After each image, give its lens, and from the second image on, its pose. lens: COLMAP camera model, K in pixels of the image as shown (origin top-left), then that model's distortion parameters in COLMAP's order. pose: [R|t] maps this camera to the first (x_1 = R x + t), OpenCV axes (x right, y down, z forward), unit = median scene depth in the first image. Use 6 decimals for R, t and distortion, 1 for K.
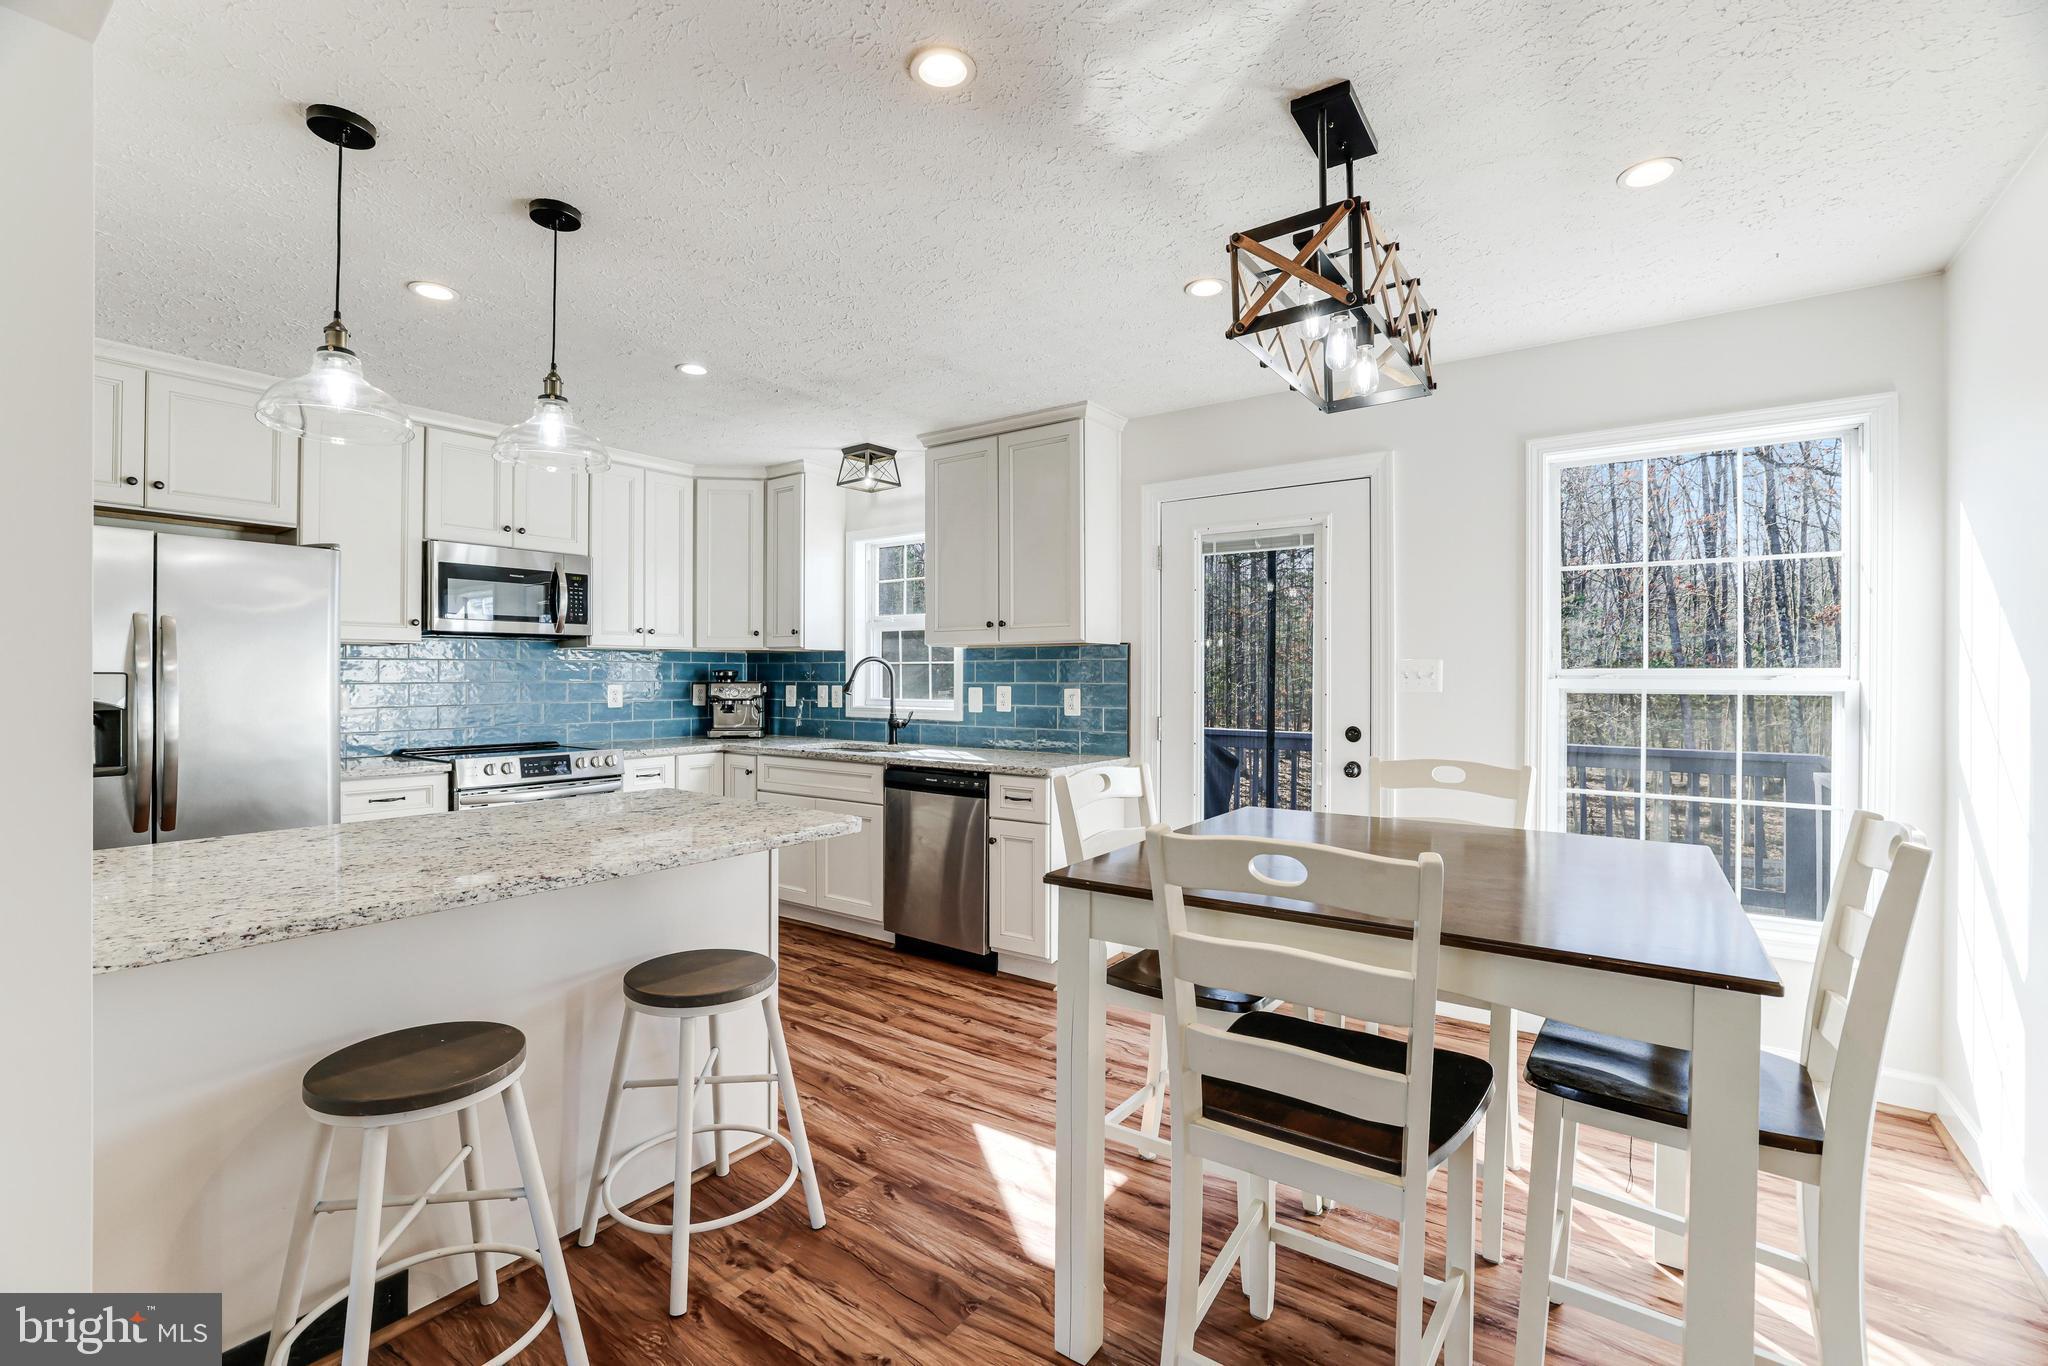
lens RADIAL K [[892.5, 0, 1022.6], [0, 892.5, 676.4], [0, 0, 1]] dist [-0.051736, 0.021098]
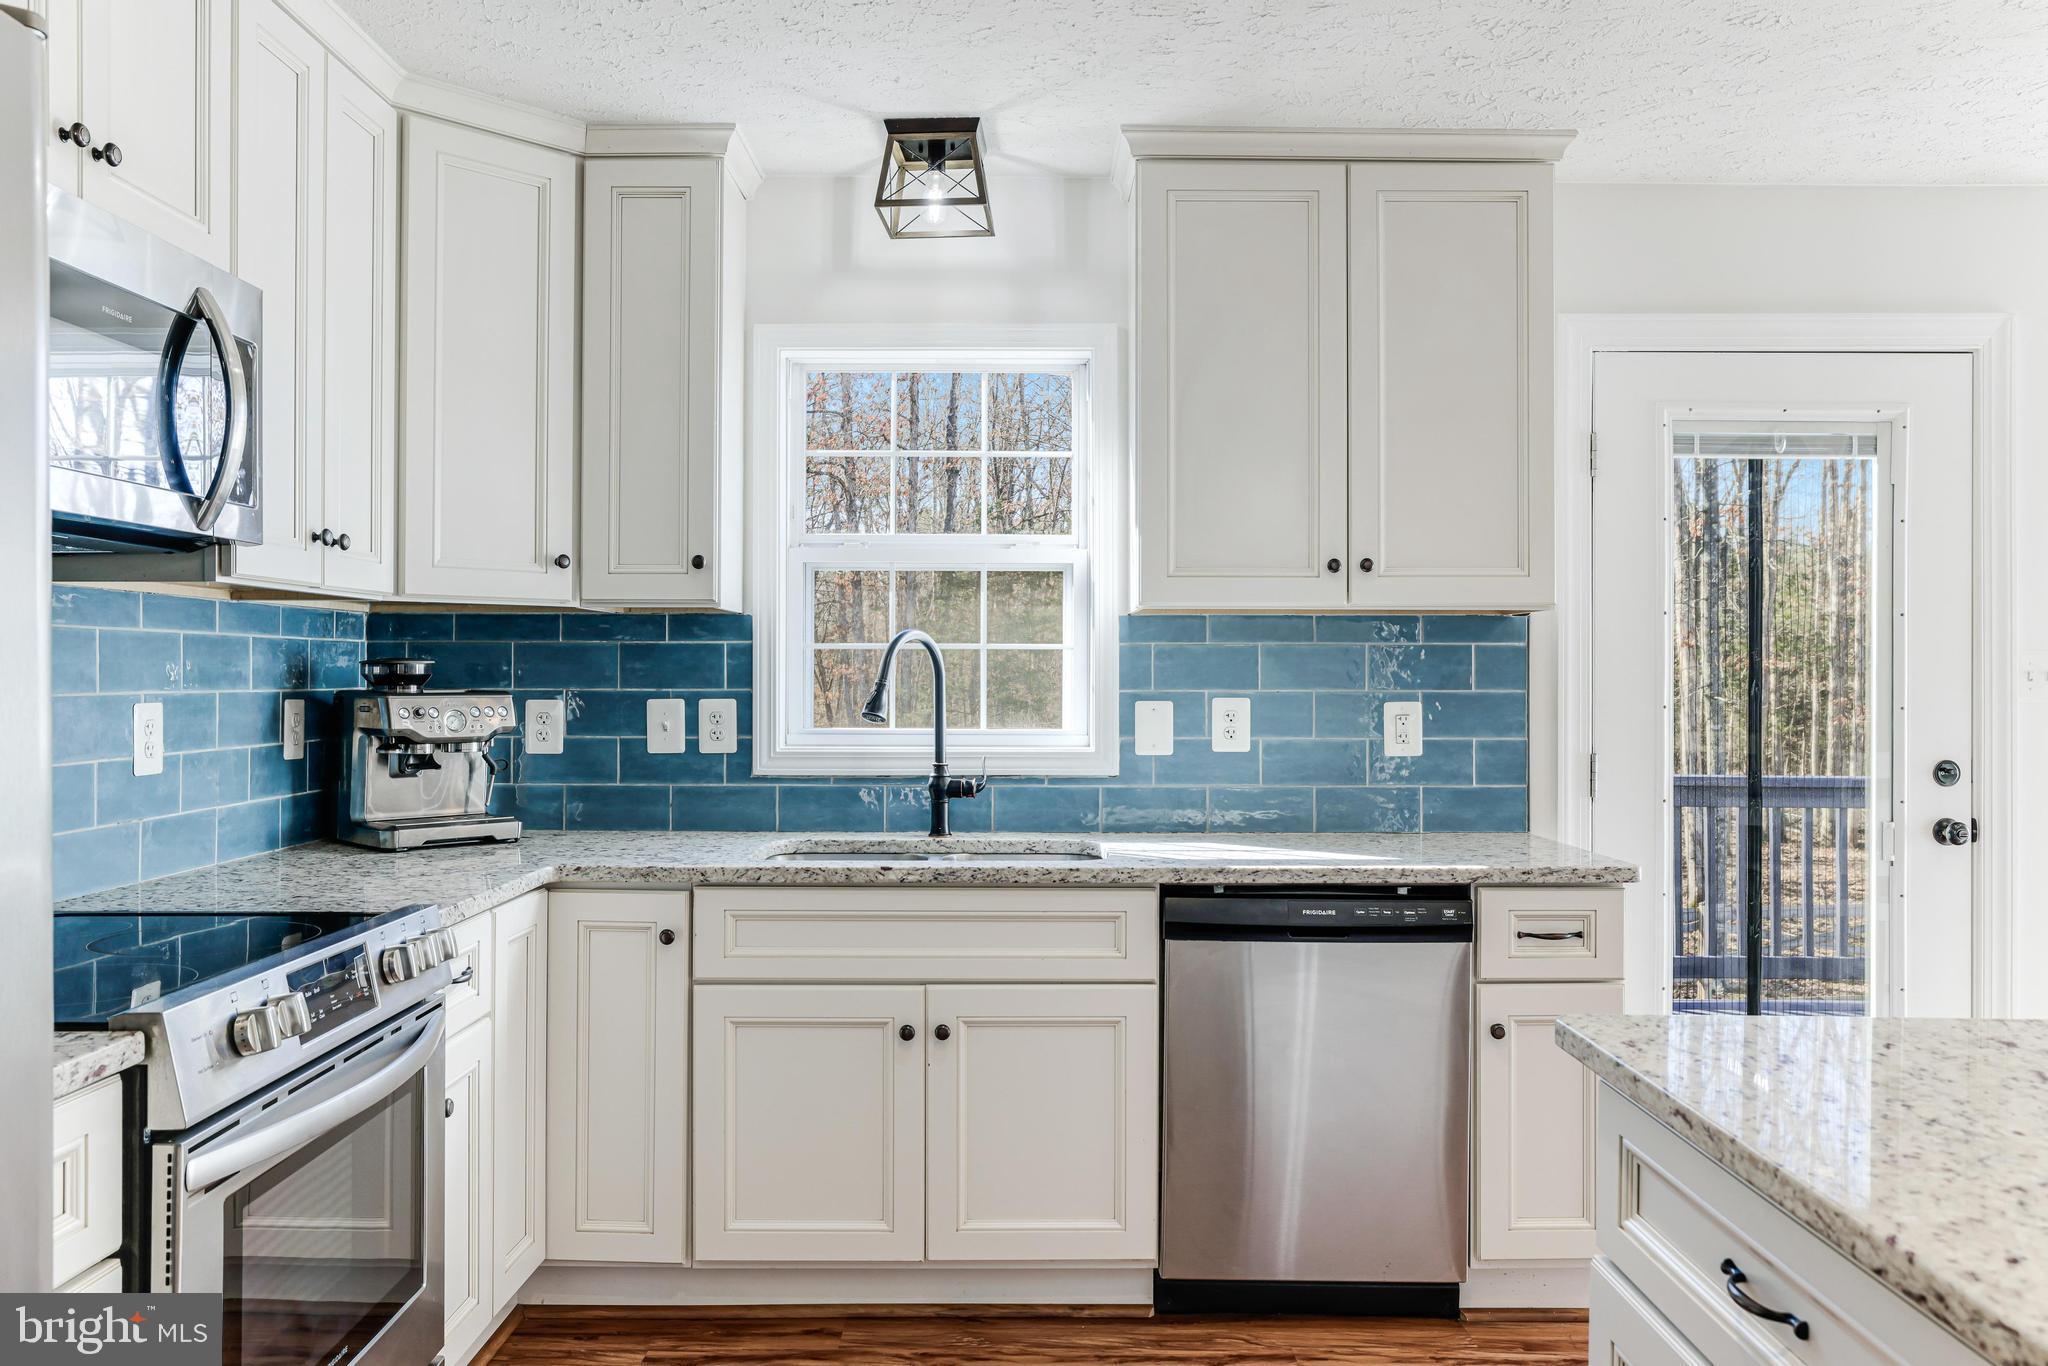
lens RADIAL K [[1500.7, 0, 1019.8], [0, 1500.7, 665.7], [0, 0, 1]] dist [-0.046512, 0.053713]
pose [[0.812452, 0.003928, 0.583015, -0.659996], [-0.000866, 0.999984, -0.005530, -0.001690], [-0.583027, 0.003988, 0.812443, 0.488358]]
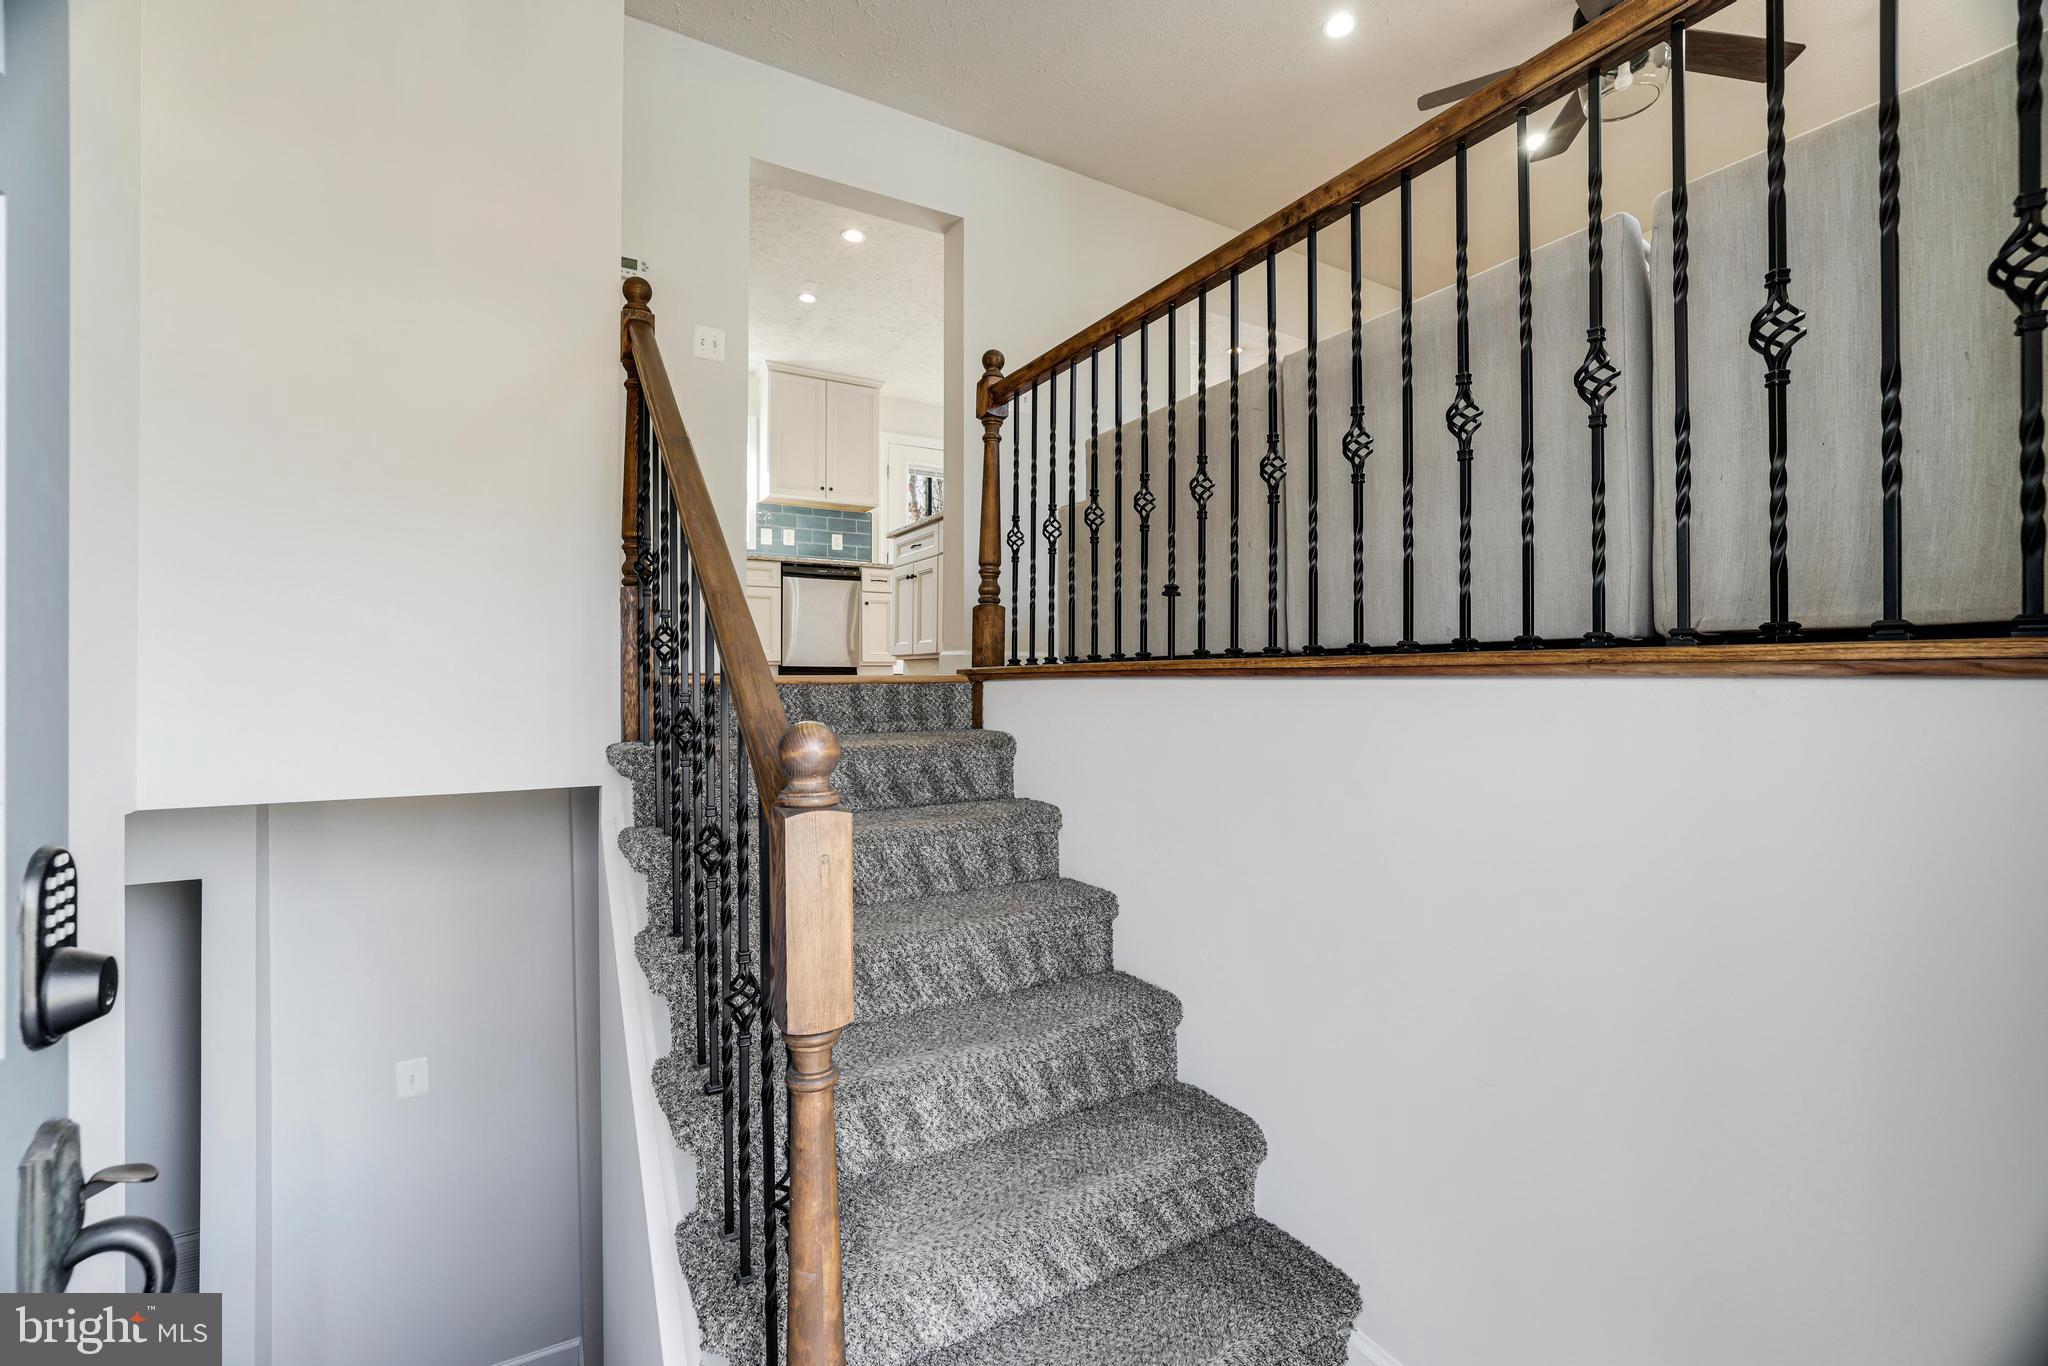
lens RADIAL K [[892.5, 0, 1022.6], [0, 892.5, 676.4], [0, 0, 1]] dist [-0.051736, 0.021098]
pose [[0.410596, 0.009079, 0.911772, -1.514326], [0.002901, 0.999932, -0.011263, 0.342313], [-0.911813, 0.007269, 0.410542, -0.052489]]
